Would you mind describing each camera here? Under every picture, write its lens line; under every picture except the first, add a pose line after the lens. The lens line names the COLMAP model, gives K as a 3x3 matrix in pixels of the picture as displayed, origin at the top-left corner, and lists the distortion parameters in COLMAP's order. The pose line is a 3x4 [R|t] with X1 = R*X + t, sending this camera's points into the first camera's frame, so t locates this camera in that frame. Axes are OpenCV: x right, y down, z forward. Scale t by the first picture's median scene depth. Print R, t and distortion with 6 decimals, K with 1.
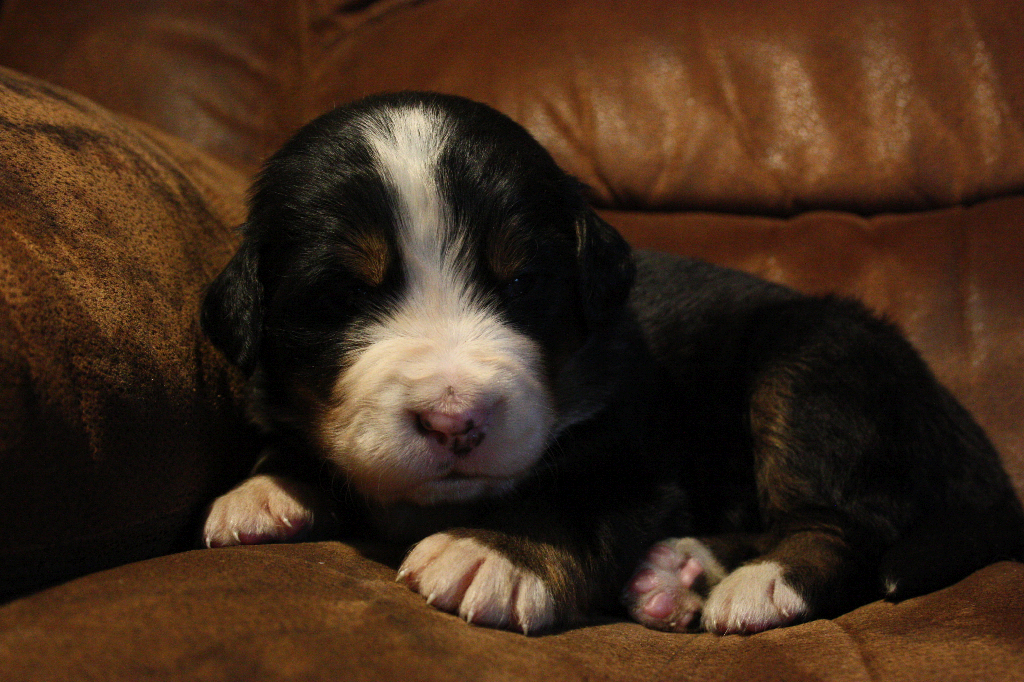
lens RADIAL K [[1369.0, 0, 503.8], [0, 1369.0, 350.9], [0, 0, 1]] dist [-0.024396, -0.074019]
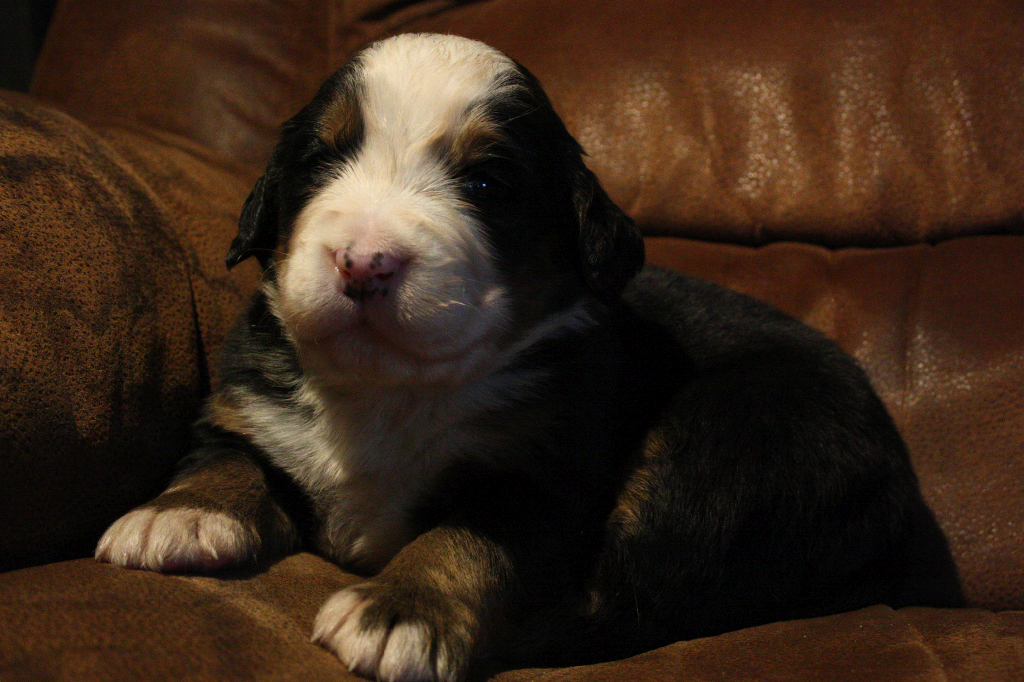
lens RADIAL K [[1380.0, 0, 512.0], [0, 1380.0, 341.0], [0, 0, 1]] dist [-0.051007, -0.011153]
pose [[0.995096, 0.046210, -0.087456, 0.134042], [-0.044727, 0.998821, 0.018853, -0.042987], [0.088224, -0.014849, 0.995990, -0.042134]]
